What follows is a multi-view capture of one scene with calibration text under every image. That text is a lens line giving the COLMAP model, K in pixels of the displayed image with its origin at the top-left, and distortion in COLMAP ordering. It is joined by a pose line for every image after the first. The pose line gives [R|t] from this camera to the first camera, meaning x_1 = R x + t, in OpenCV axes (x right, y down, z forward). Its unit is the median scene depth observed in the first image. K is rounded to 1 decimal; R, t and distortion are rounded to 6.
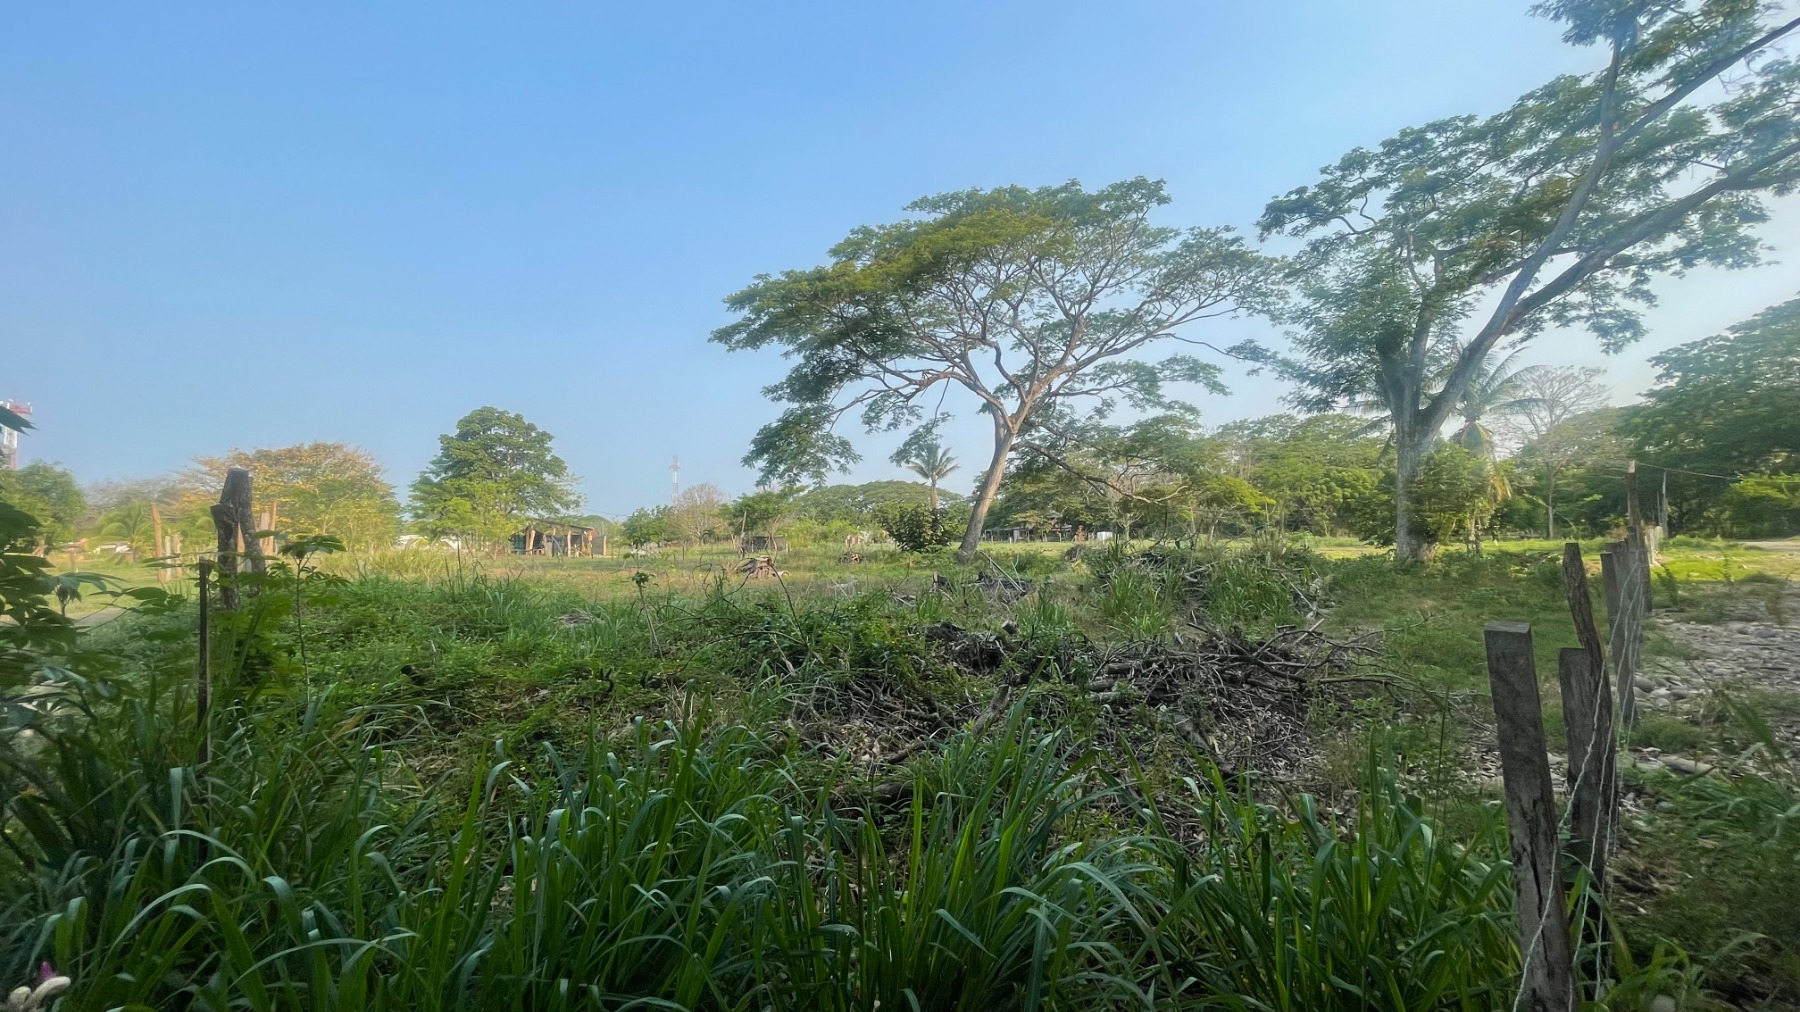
lens RADIAL K [[726.7, 0, 894.1], [0, 726.7, 505.0], [0, 0, 1]] dist [-0.005309, 0.001678]
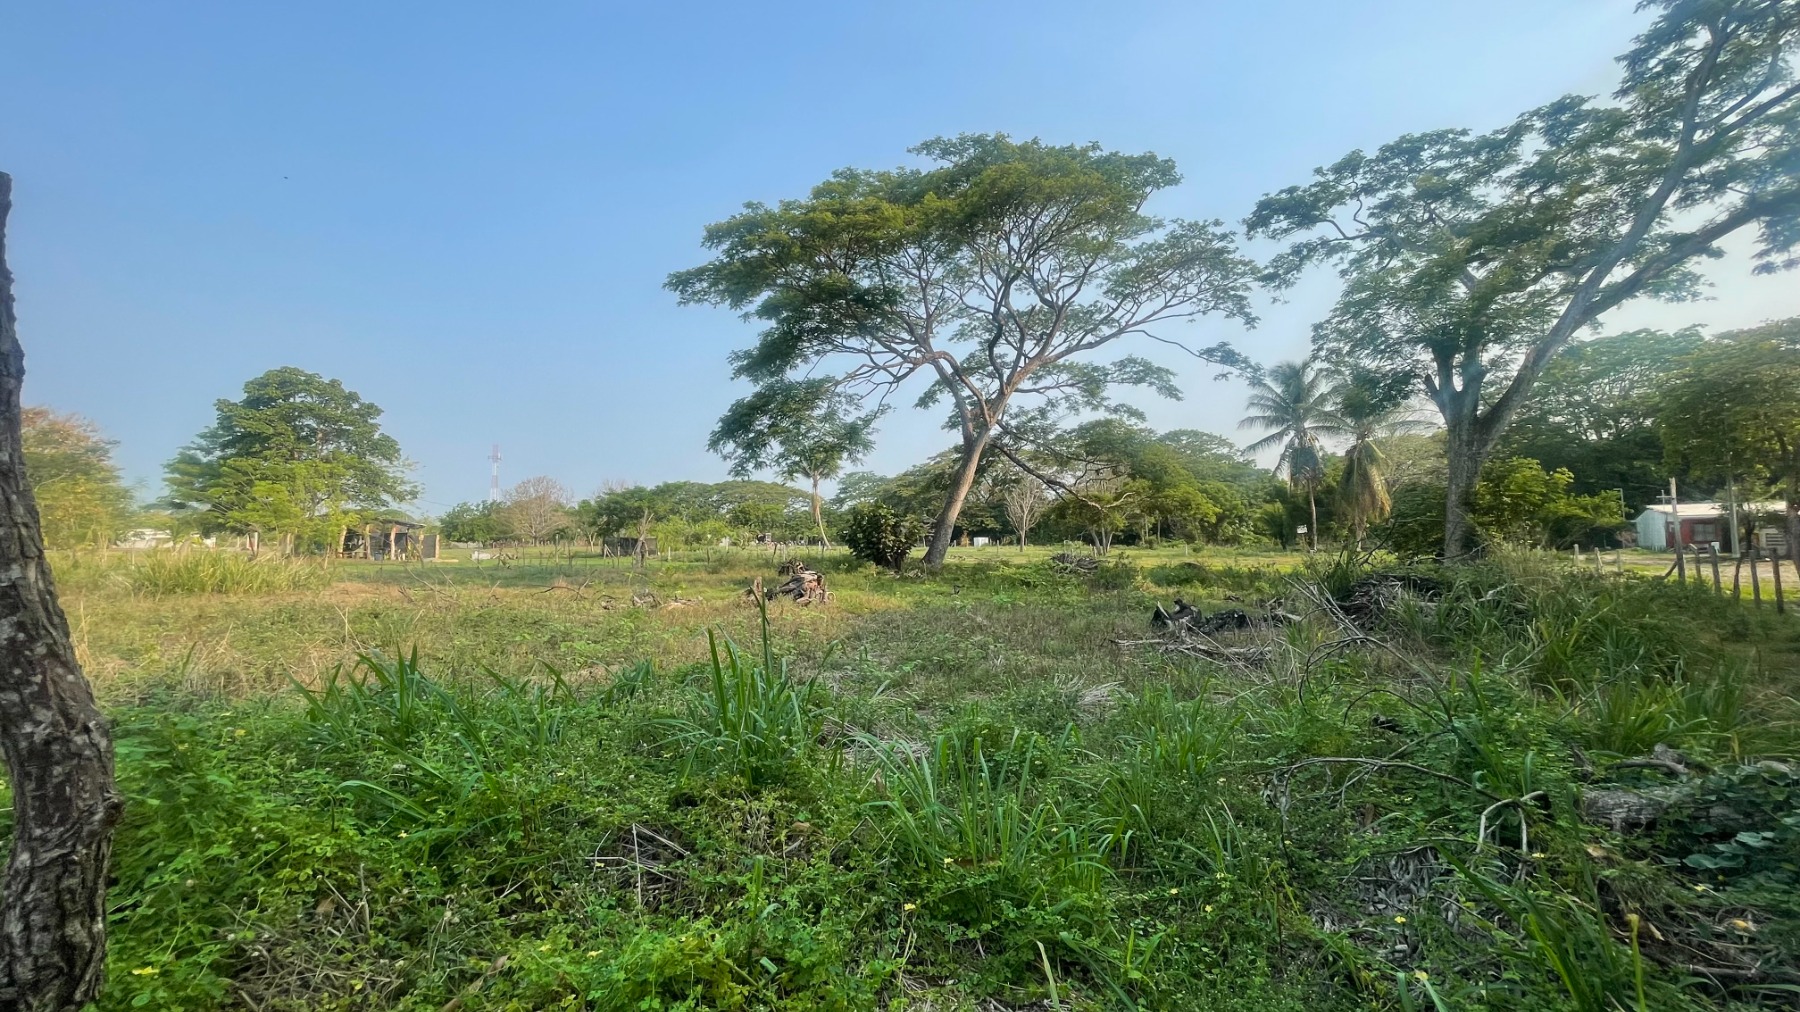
lens RADIAL K [[726.7, 0, 893.8], [0, 726.7, 506.5], [0, 0, 1]] dist [-0.005309, 0.001678]
pose [[0.975714, 0.022595, 0.217879, -0.135826], [-0.022208, 0.999744, -0.004224, 0.003719], [-0.217919, -0.000718, 0.975967, 0.147707]]
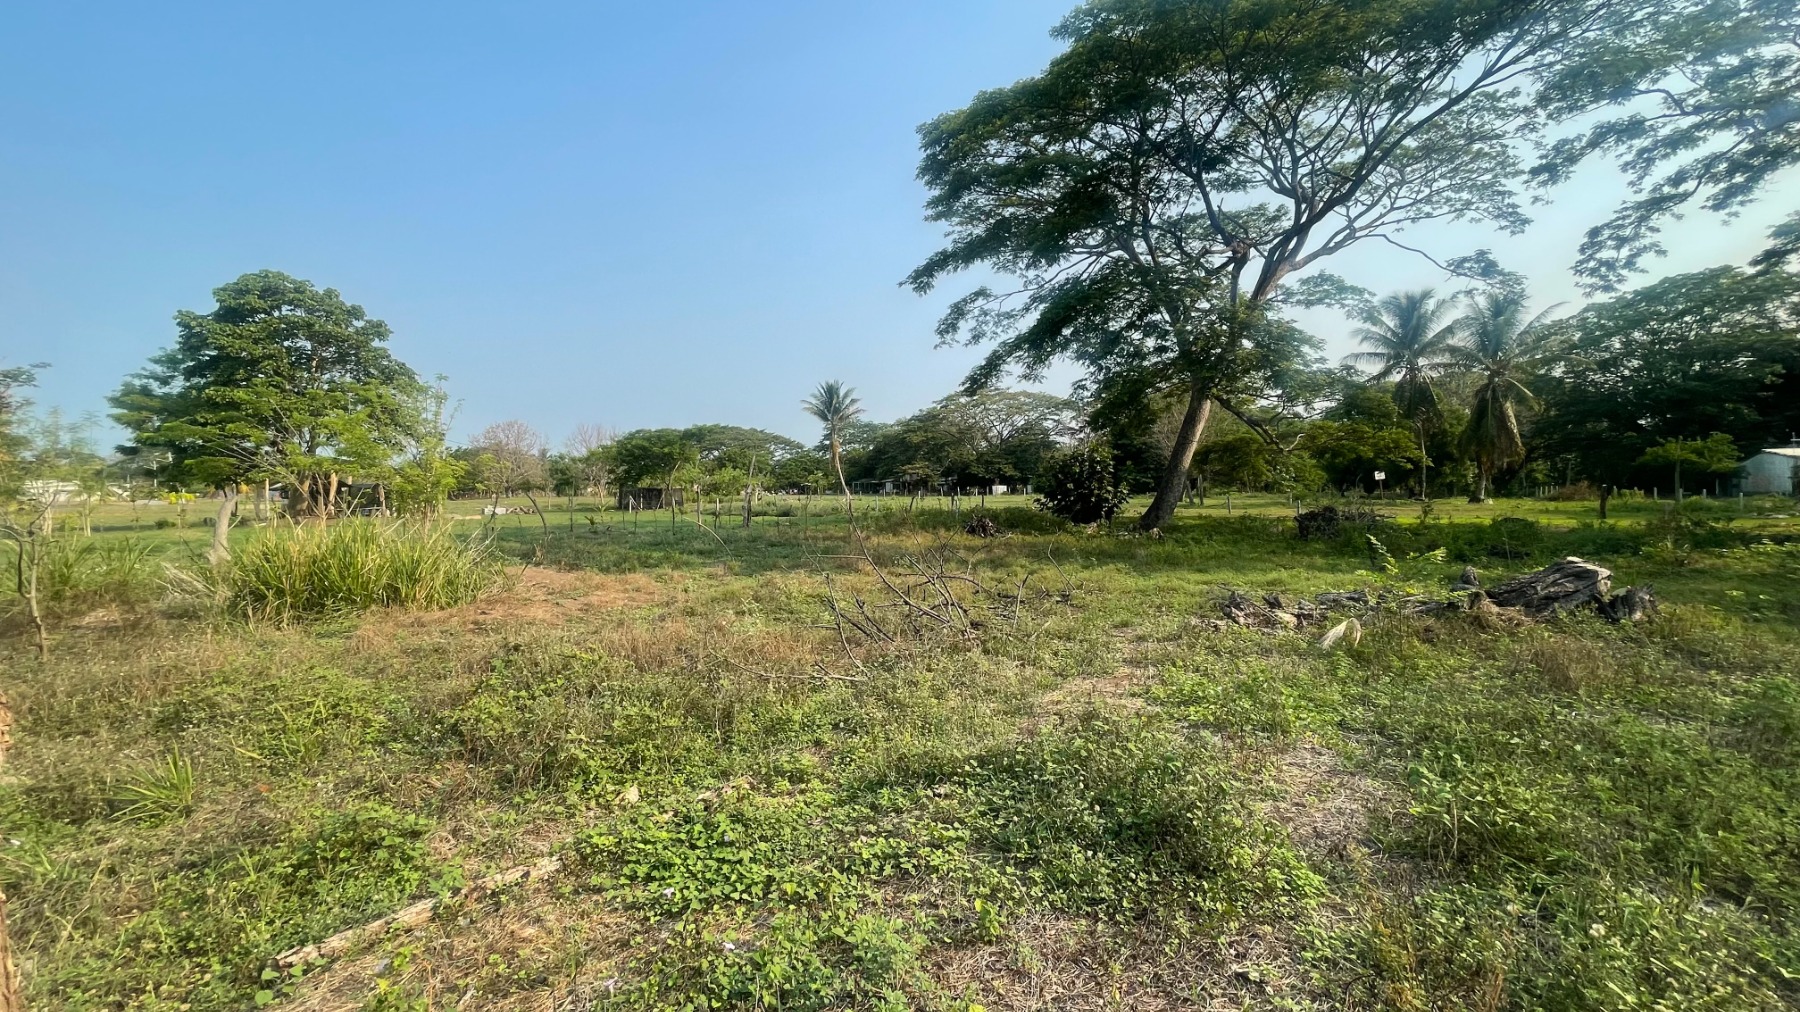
lens RADIAL K [[726.7, 0, 888.4], [0, 726.7, 501.2], [0, 0, 1]] dist [-0.005309, 0.001678]
pose [[0.958996, 0.002388, 0.283409, -0.341728], [-0.019858, 0.998073, 0.058788, 0.013037], [-0.282722, -0.062005, 0.957196, 0.386149]]
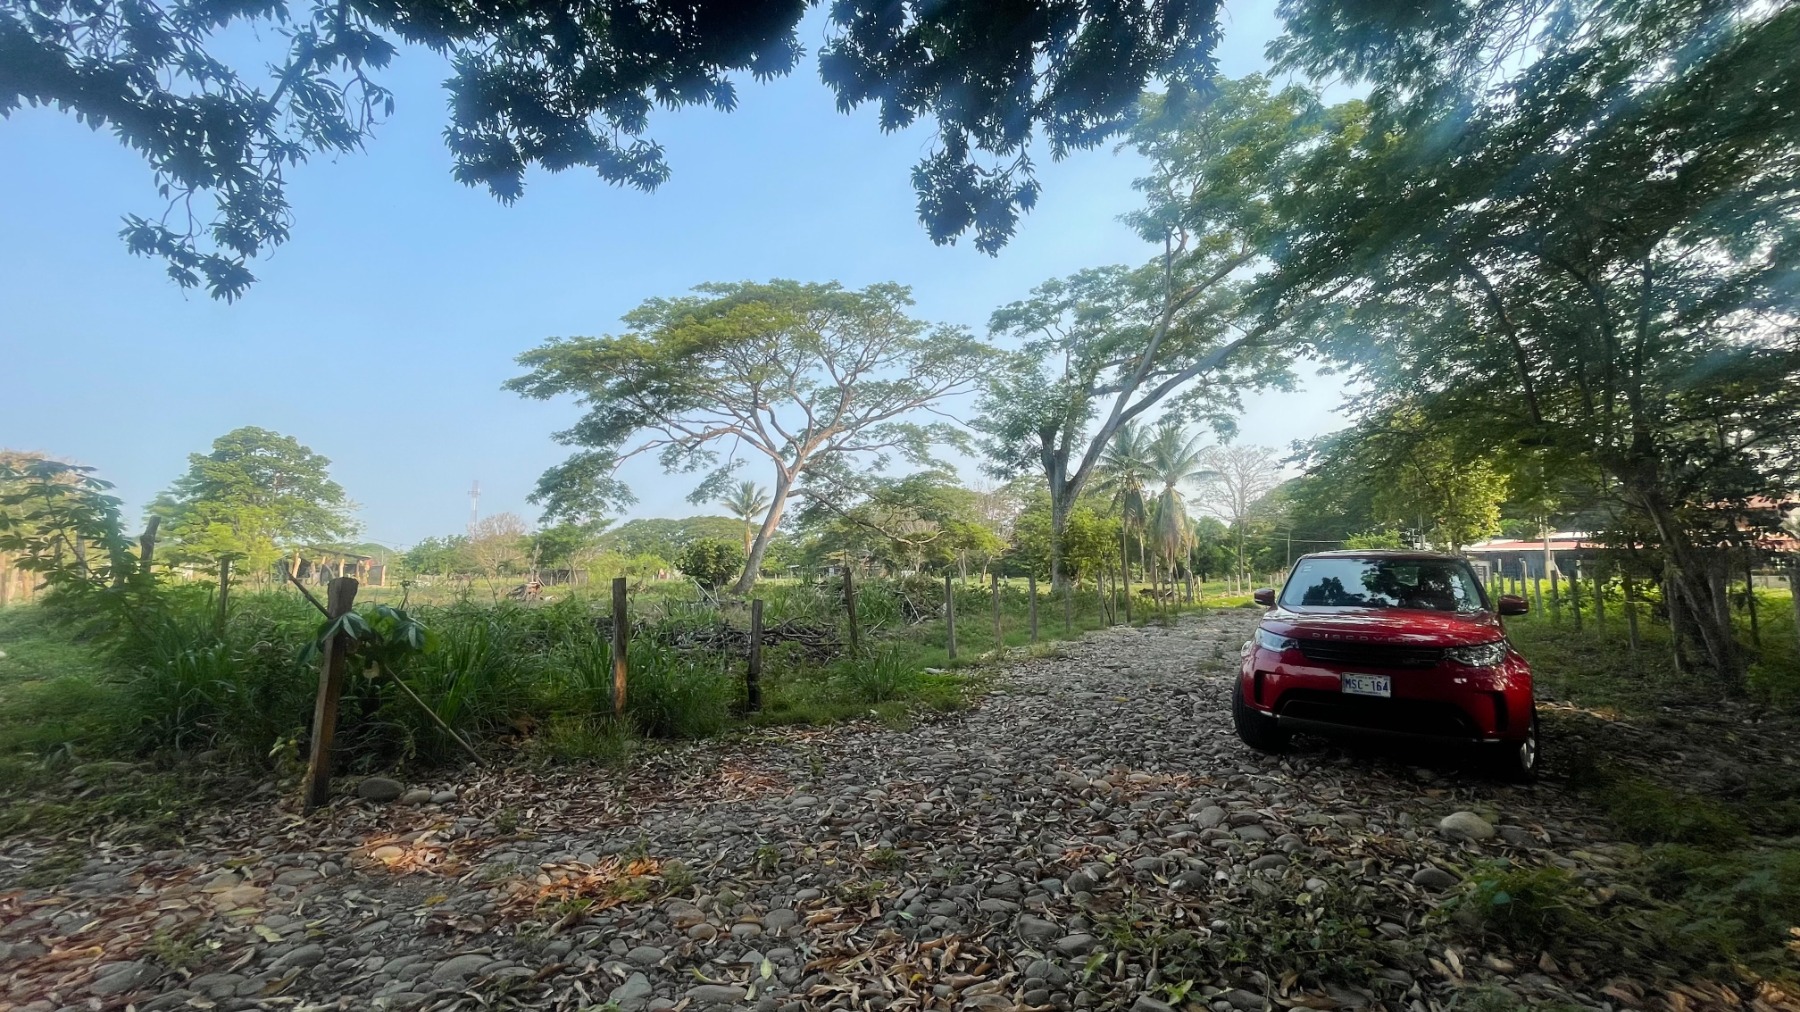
lens RADIAL K [[726.7, 0, 899.5], [0, 726.7, 503.0], [0, 0, 1]] dist [-0.005309, 0.001678]
pose [[0.972344, 0.037628, 0.230500, 0.065748], [-0.025019, 0.998039, -0.057386, -0.003218], [-0.232207, 0.050032, 0.971379, -0.155091]]
